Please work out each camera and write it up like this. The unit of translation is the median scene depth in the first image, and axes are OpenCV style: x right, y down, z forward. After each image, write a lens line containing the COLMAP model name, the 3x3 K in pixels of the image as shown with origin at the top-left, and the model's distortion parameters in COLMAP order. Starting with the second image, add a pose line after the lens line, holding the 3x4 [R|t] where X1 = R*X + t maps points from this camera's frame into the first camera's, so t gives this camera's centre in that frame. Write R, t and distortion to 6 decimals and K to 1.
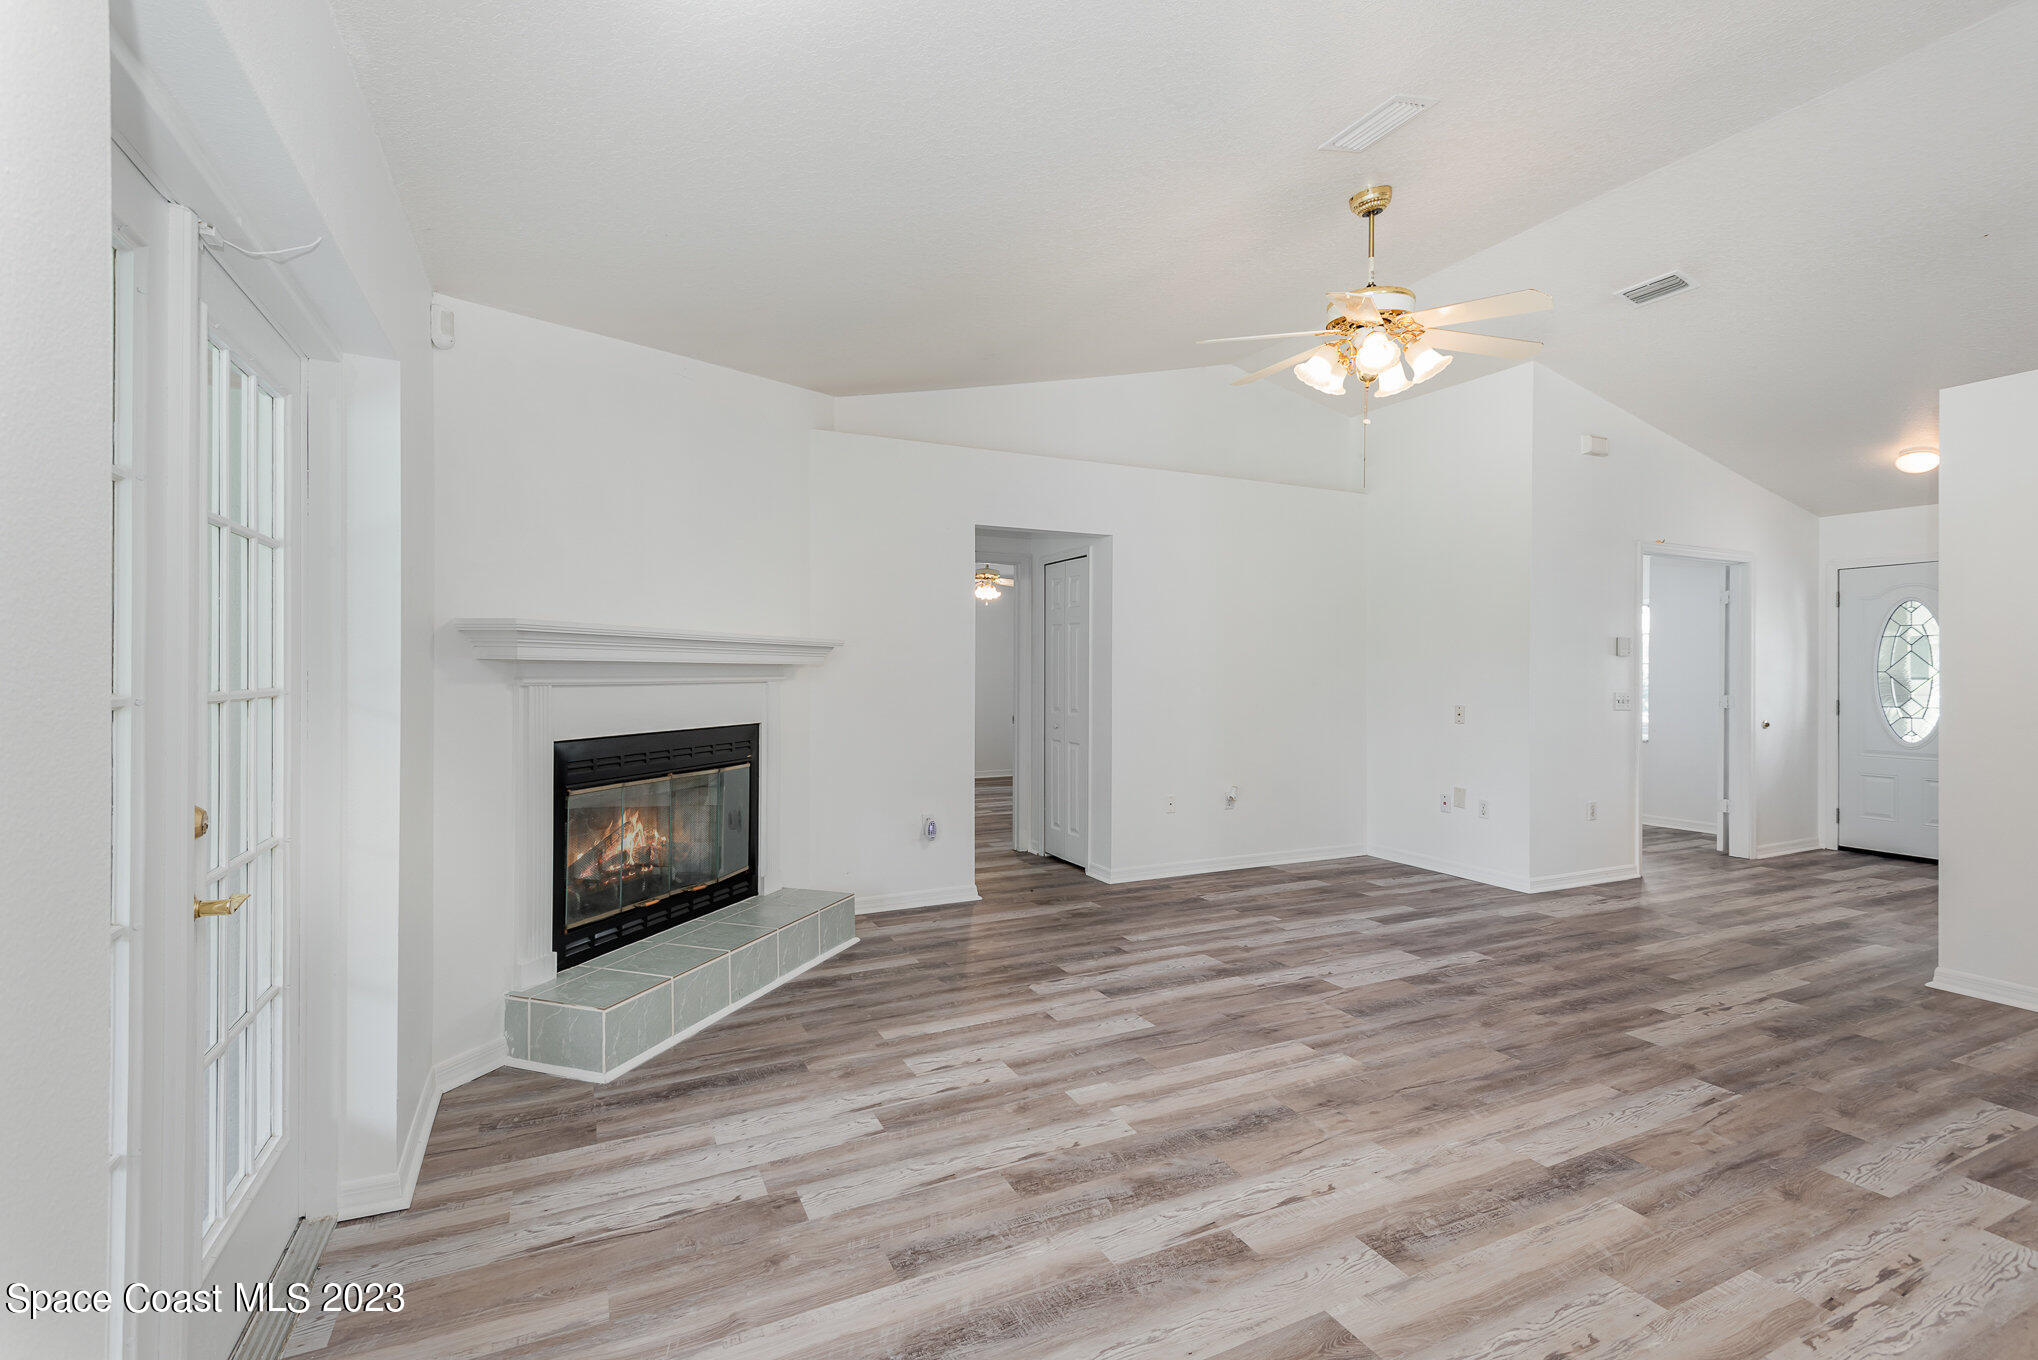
lens RADIAL K [[918.0, 0, 1012.9], [0, 918.0, 671.5], [0, 0, 1]] dist [0.018386, -0.001713]
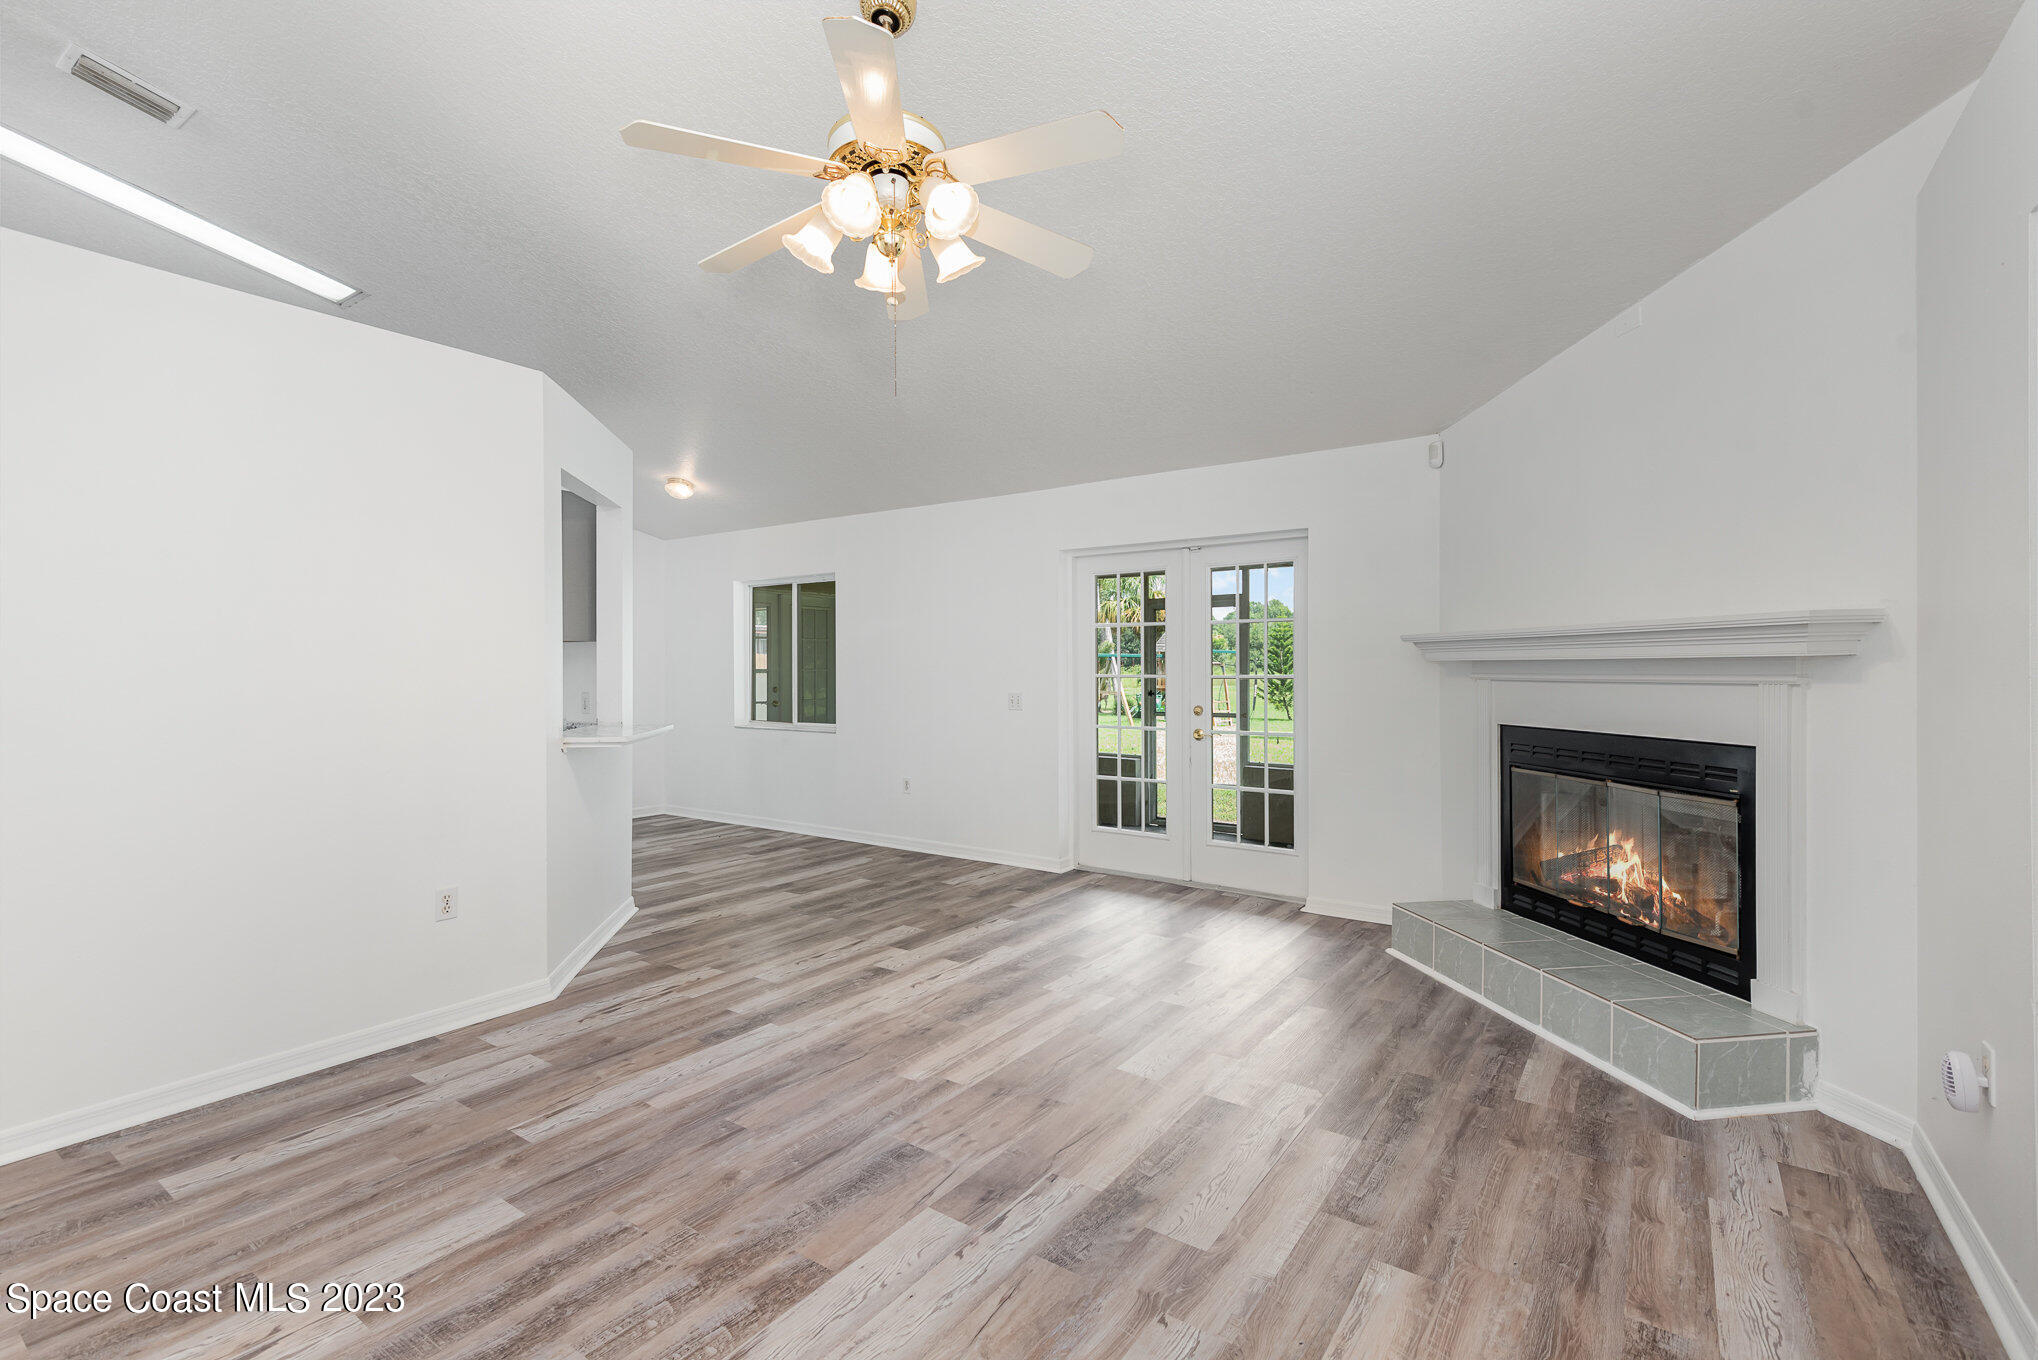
lens RADIAL K [[918.0, 0, 1020.9], [0, 918.0, 674.5], [0, 0, 1]] dist [0.018386, -0.001713]
pose [[-0.873197, 0.001155, -0.487366, 0.674140], [-0.003340, 0.999960, 0.008354, 0.000534], [0.487355, 0.008922, -0.873158, 1.745423]]
